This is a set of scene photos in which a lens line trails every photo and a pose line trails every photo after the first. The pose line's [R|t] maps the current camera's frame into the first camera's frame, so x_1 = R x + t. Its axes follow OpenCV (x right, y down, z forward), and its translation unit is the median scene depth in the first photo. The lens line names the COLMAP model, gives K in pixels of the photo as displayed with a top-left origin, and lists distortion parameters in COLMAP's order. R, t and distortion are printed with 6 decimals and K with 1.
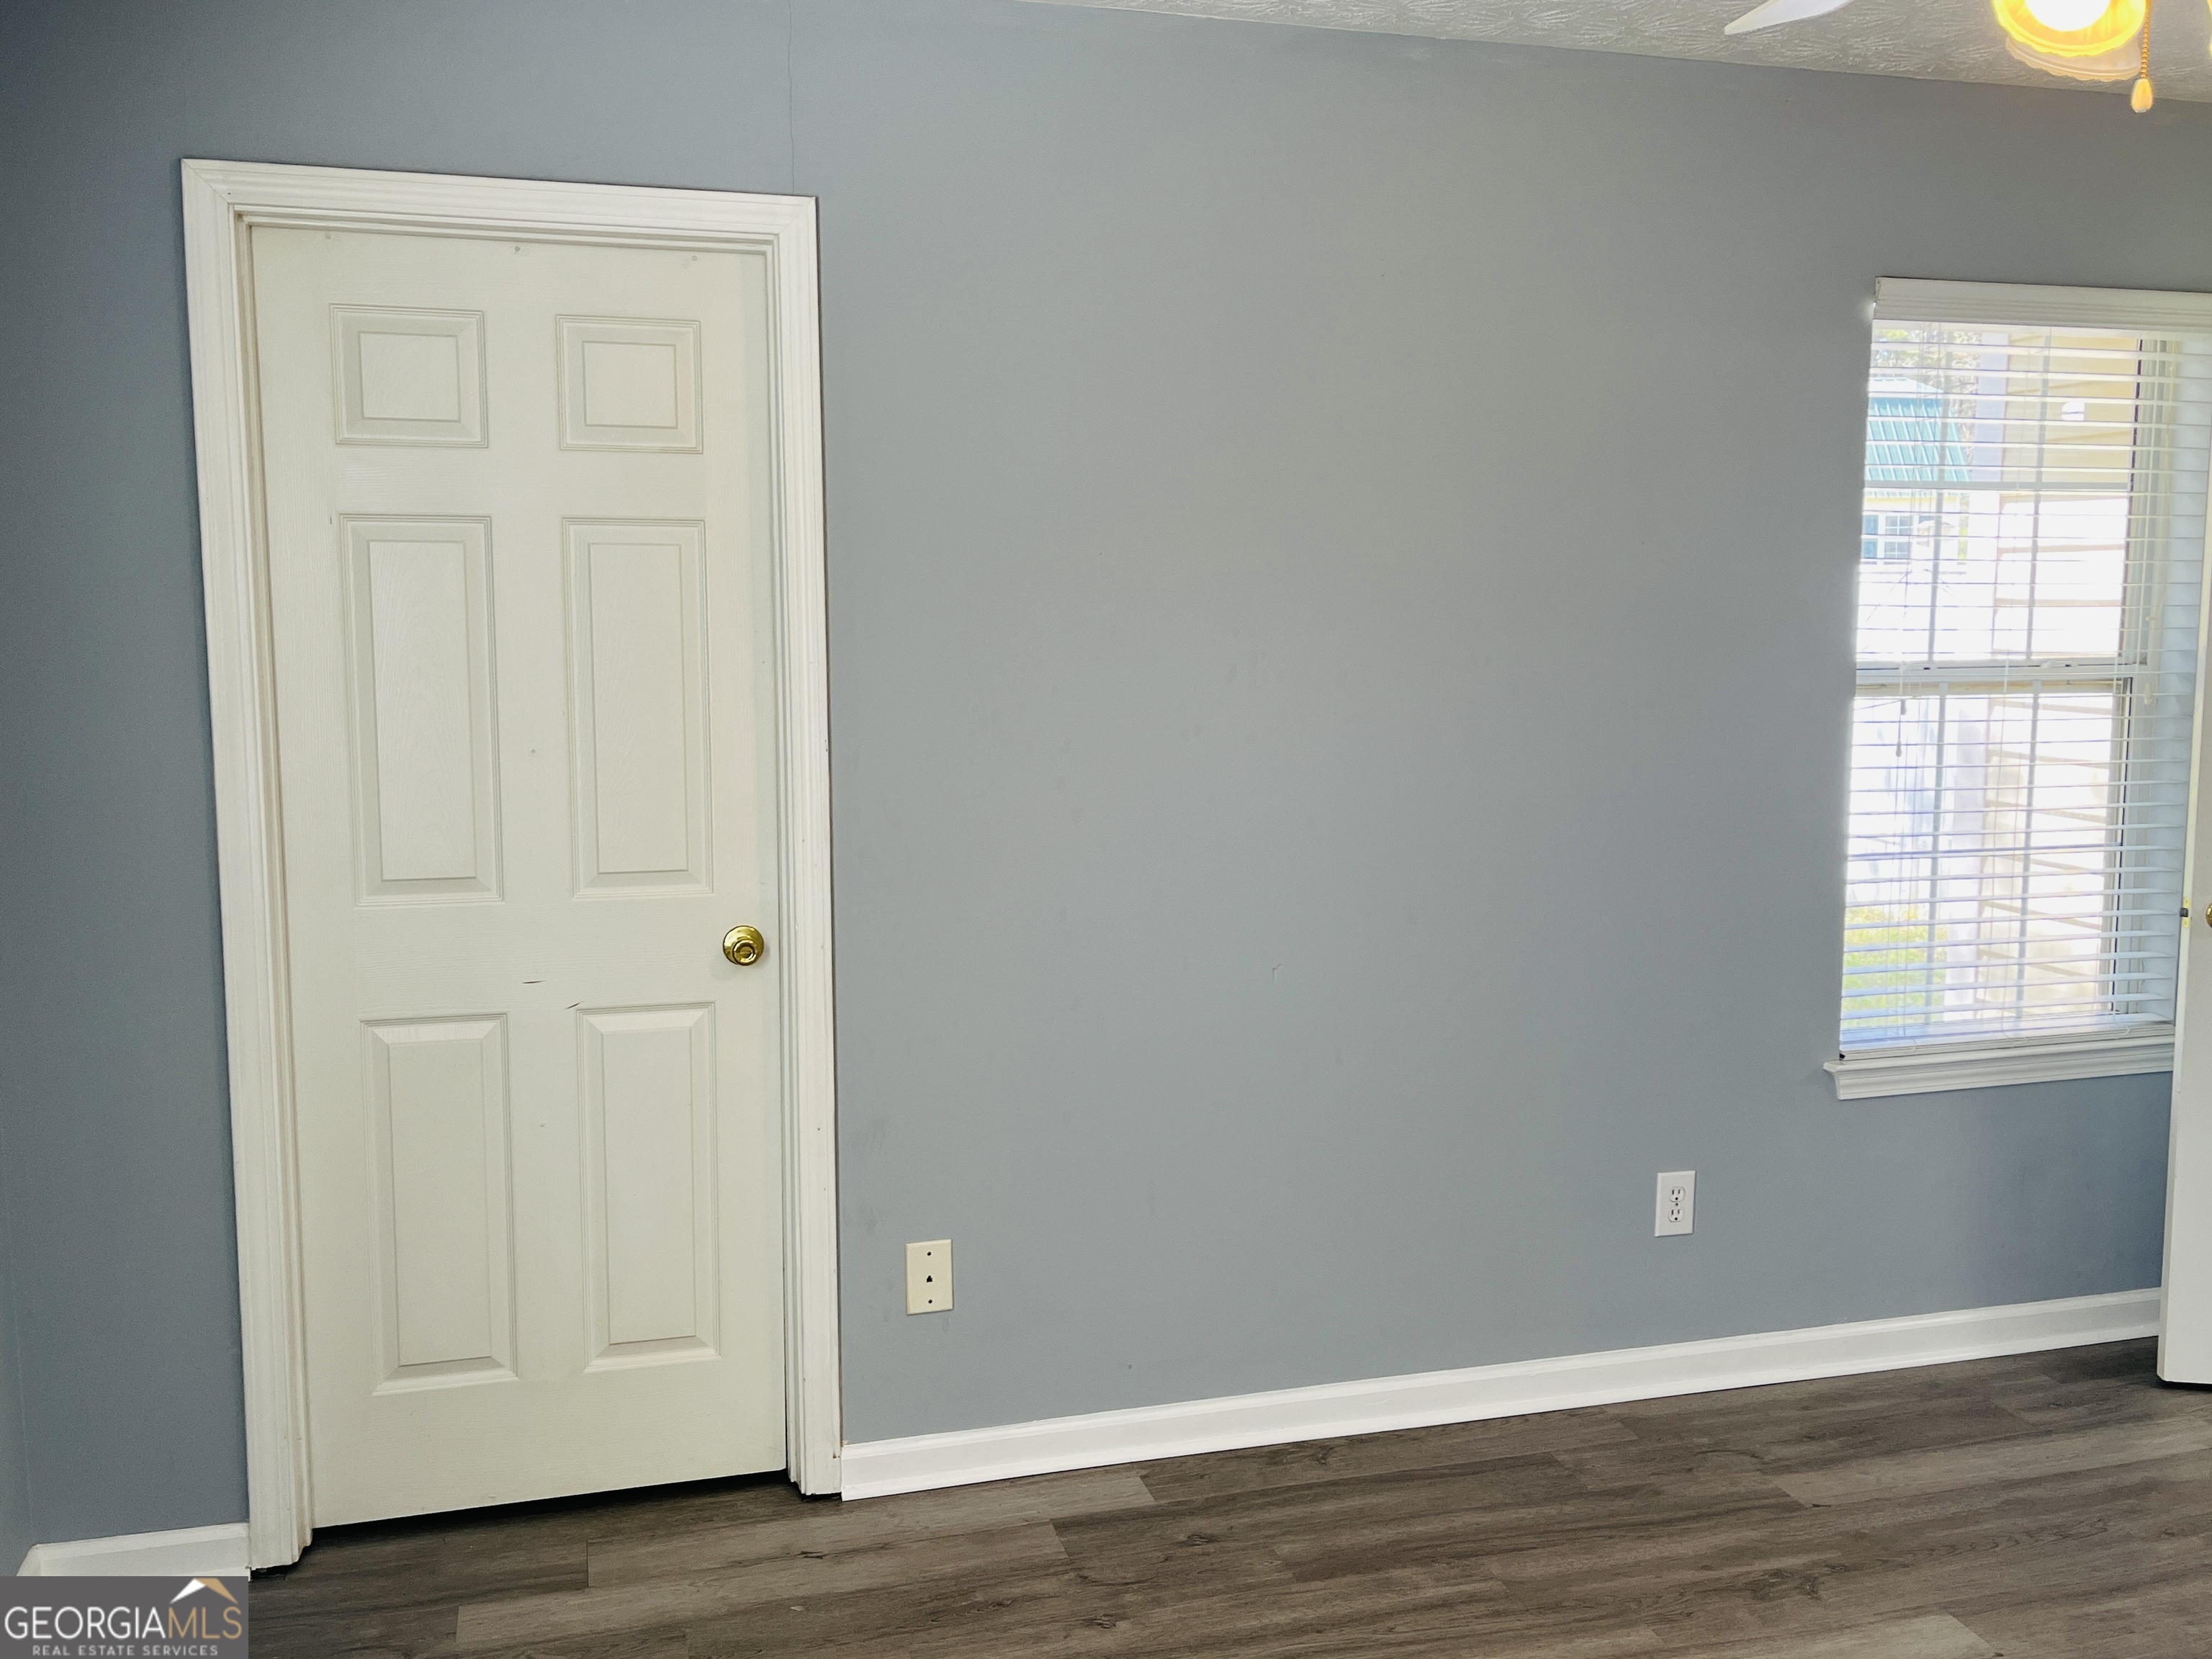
lens RADIAL K [[1937.2, 0, 1106.0], [0, 1937.2, 829.5], [0, 0, 1]] dist [0.036054, -0.017700]
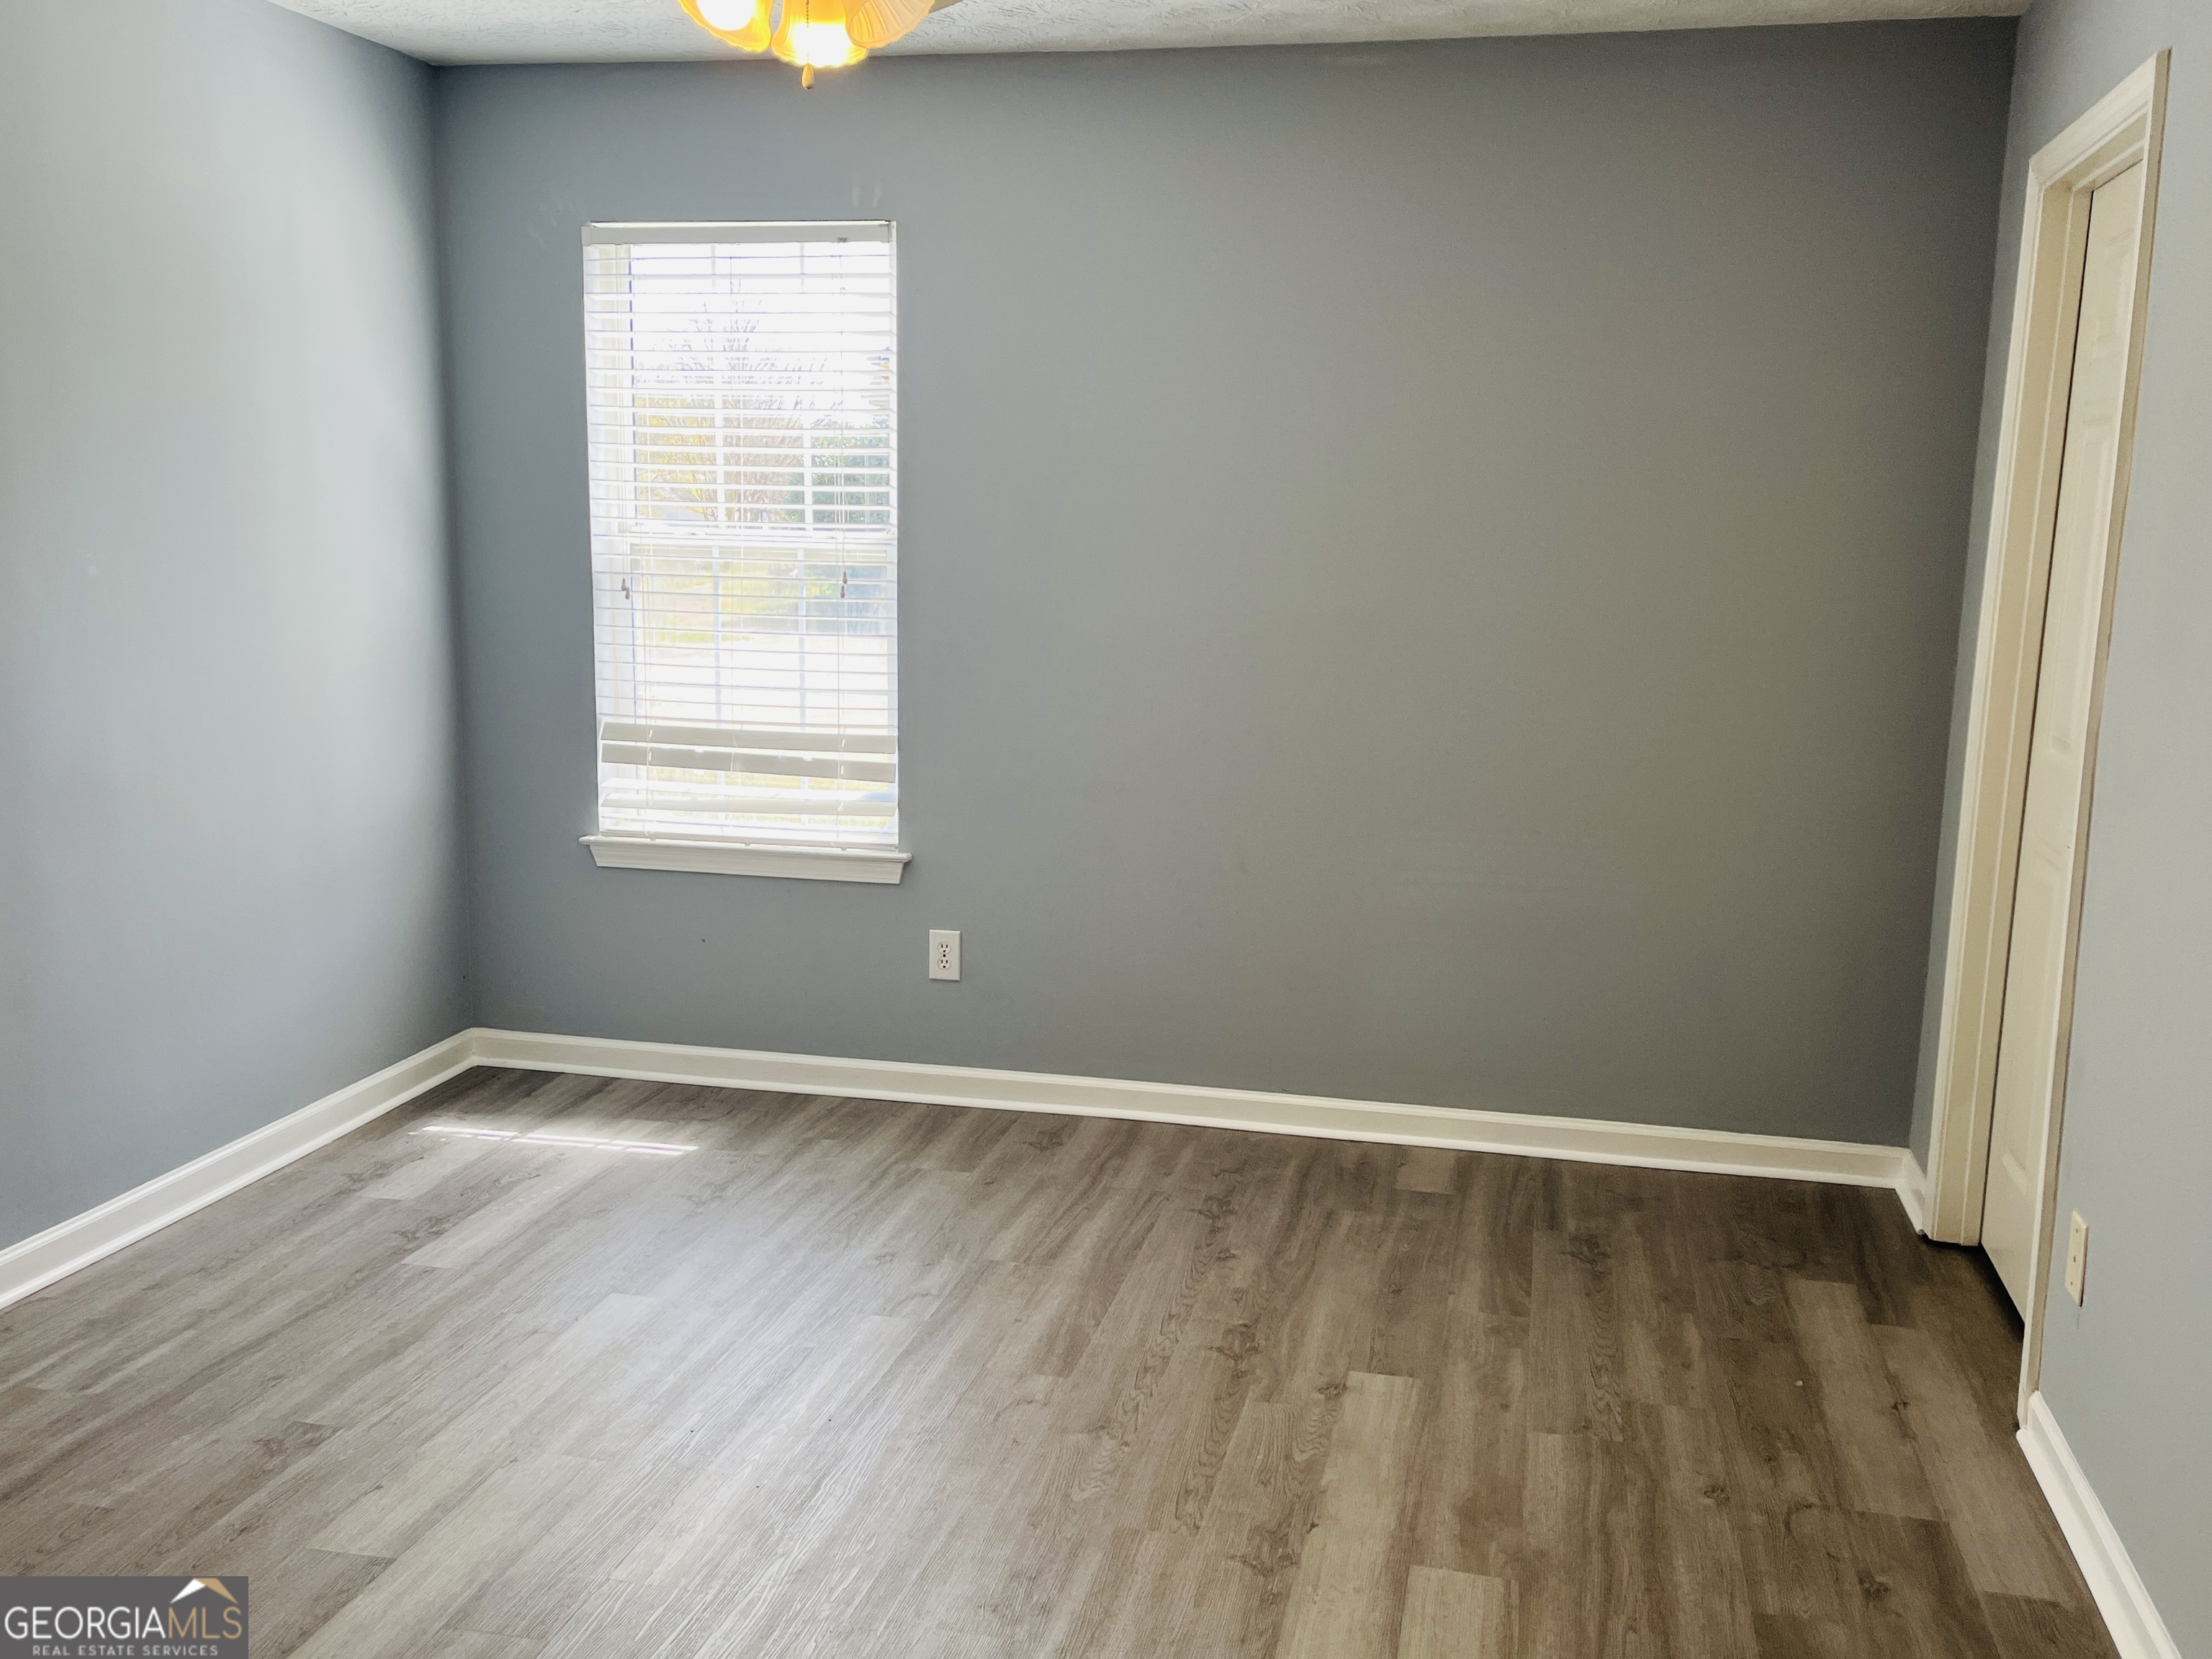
lens RADIAL K [[1993.3, 0, 1106.0], [0, 1993.3, 829.5], [0, 0, 1]] dist [0.054240, -0.018899]
pose [[-0.495490, 0.128386, -0.859073, 0.894132], [-0.127371, 0.967586, 0.218068, -0.097612], [0.859224, 0.217472, -0.463077, 1.016399]]
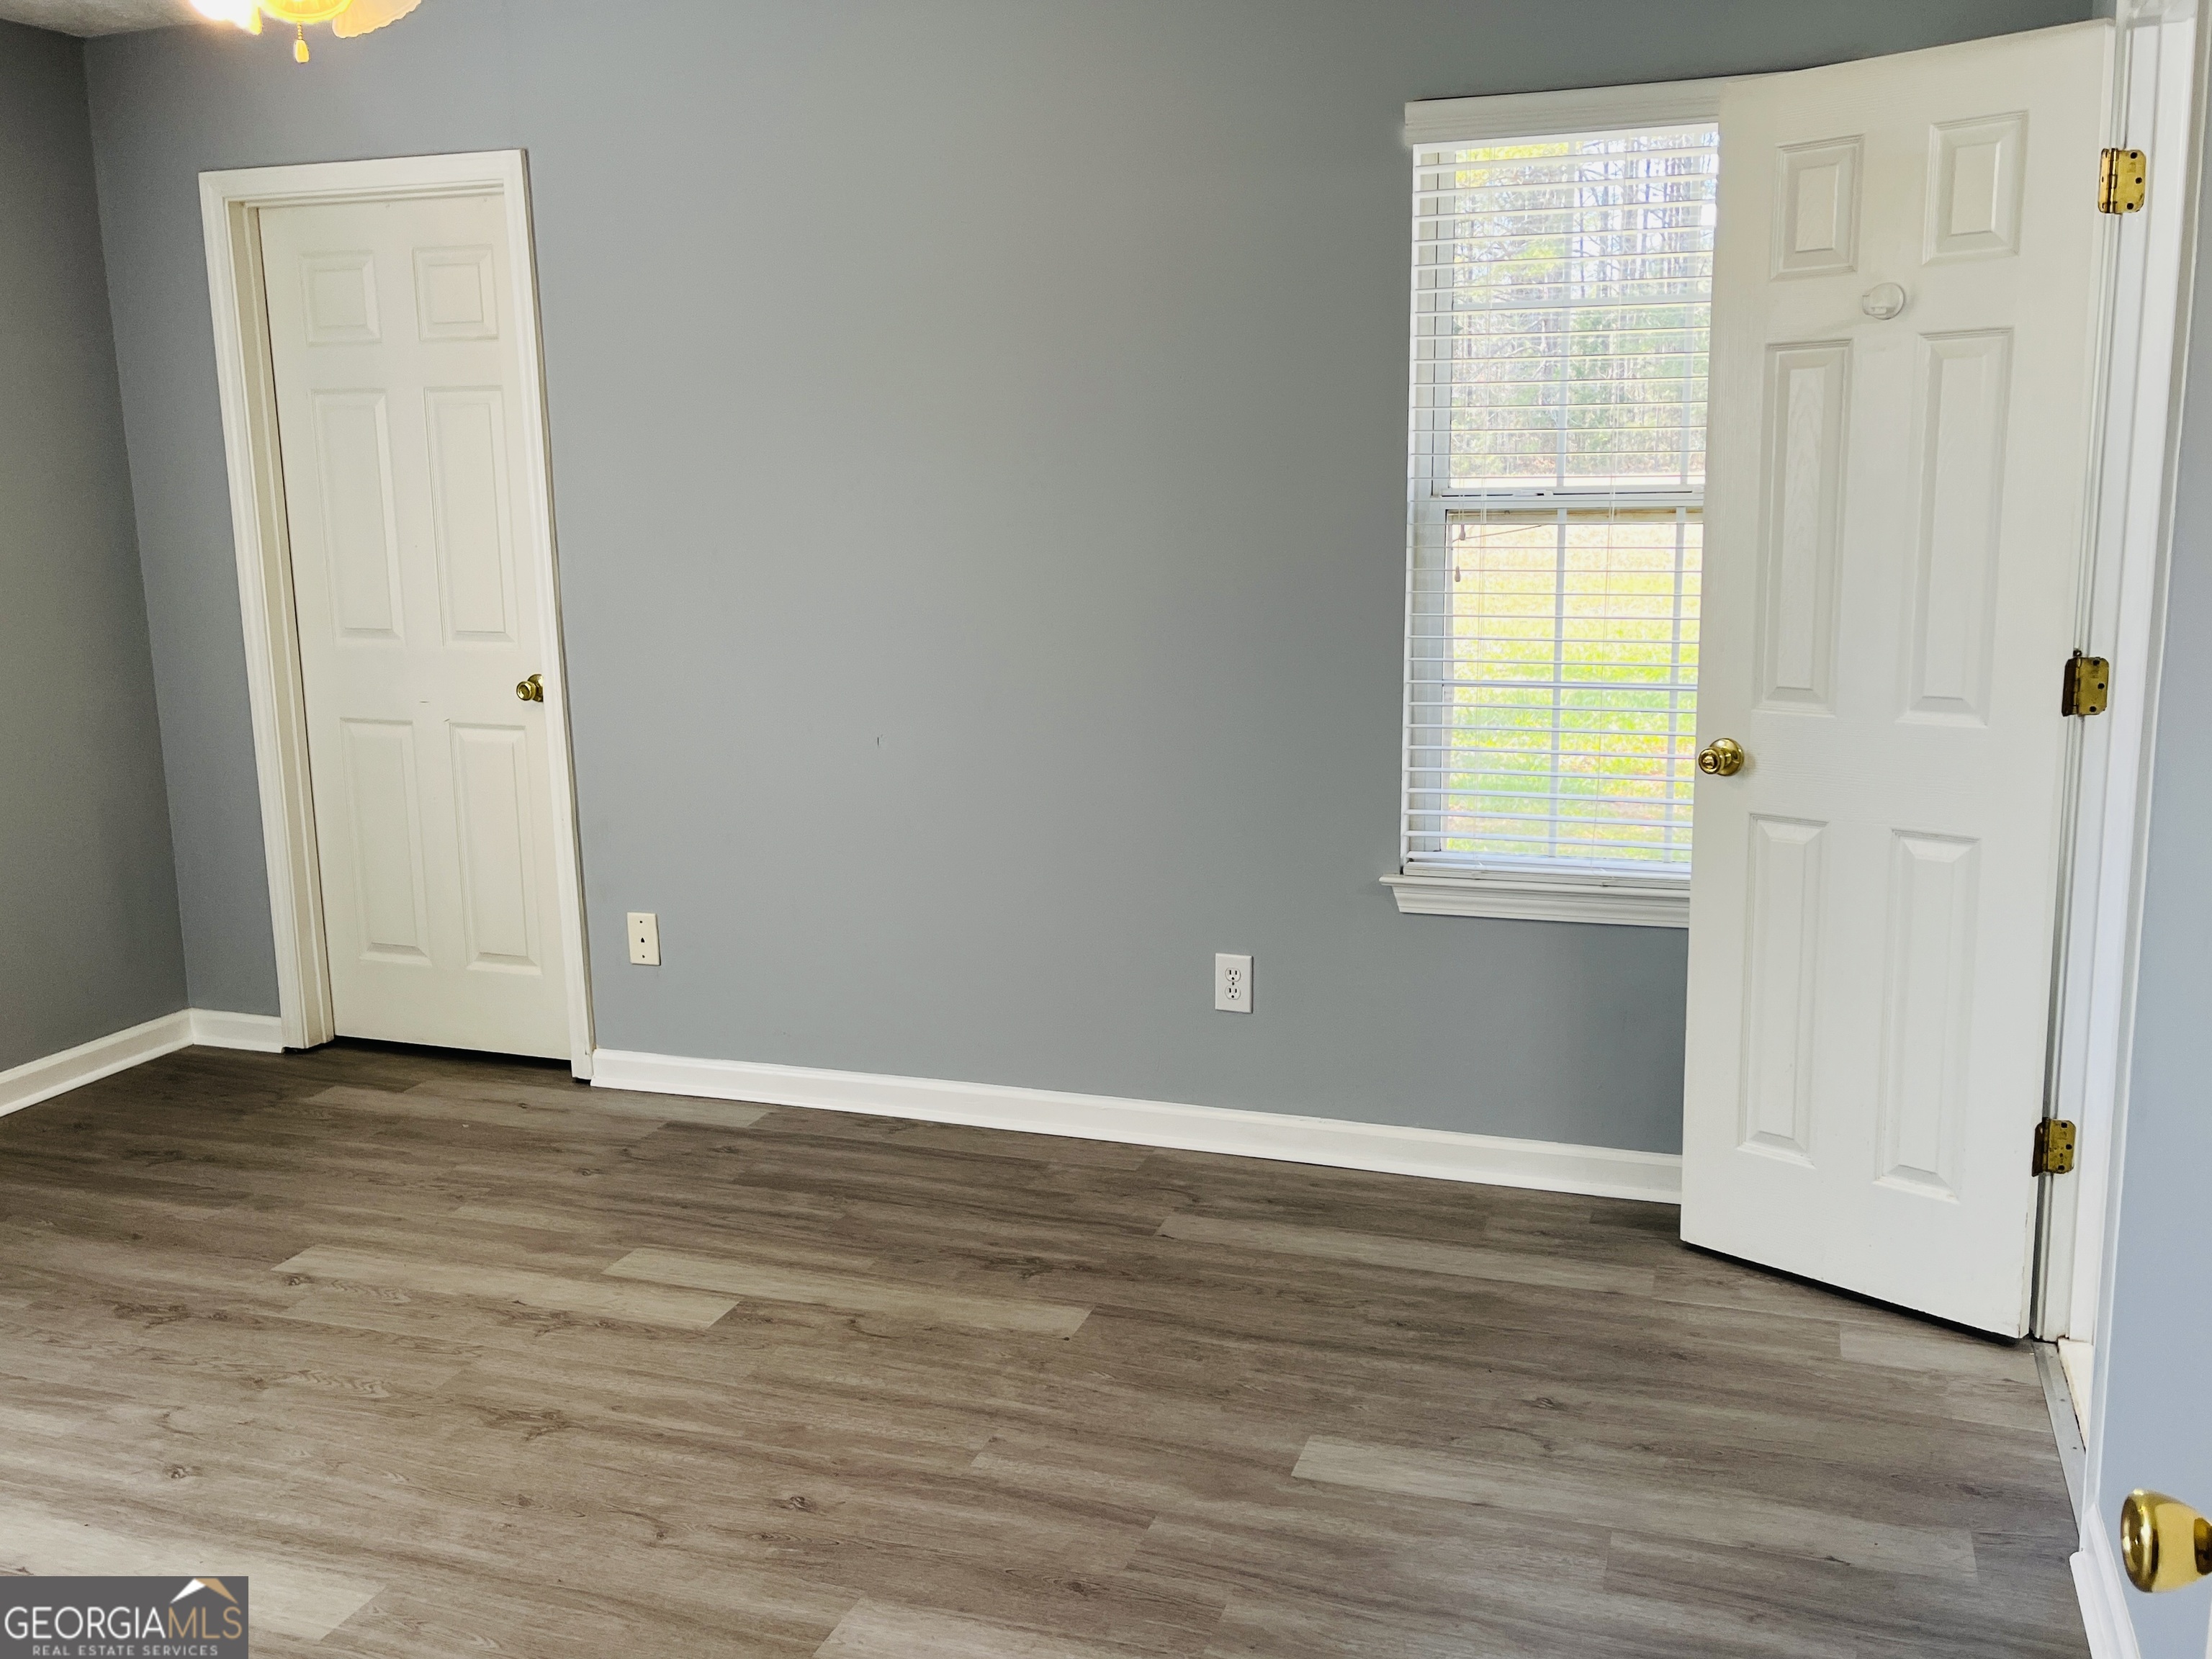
lens RADIAL K [[1993.3, 0, 1106.0], [0, 1993.3, 829.5], [0, 0, 1]] dist [0.054240, -0.018899]
pose [[0.807278, 0.096633, -0.582206, 1.006124], [-0.053125, 0.994398, 0.091384, 0.006398], [0.587775, -0.042843, 0.807889, 0.051208]]
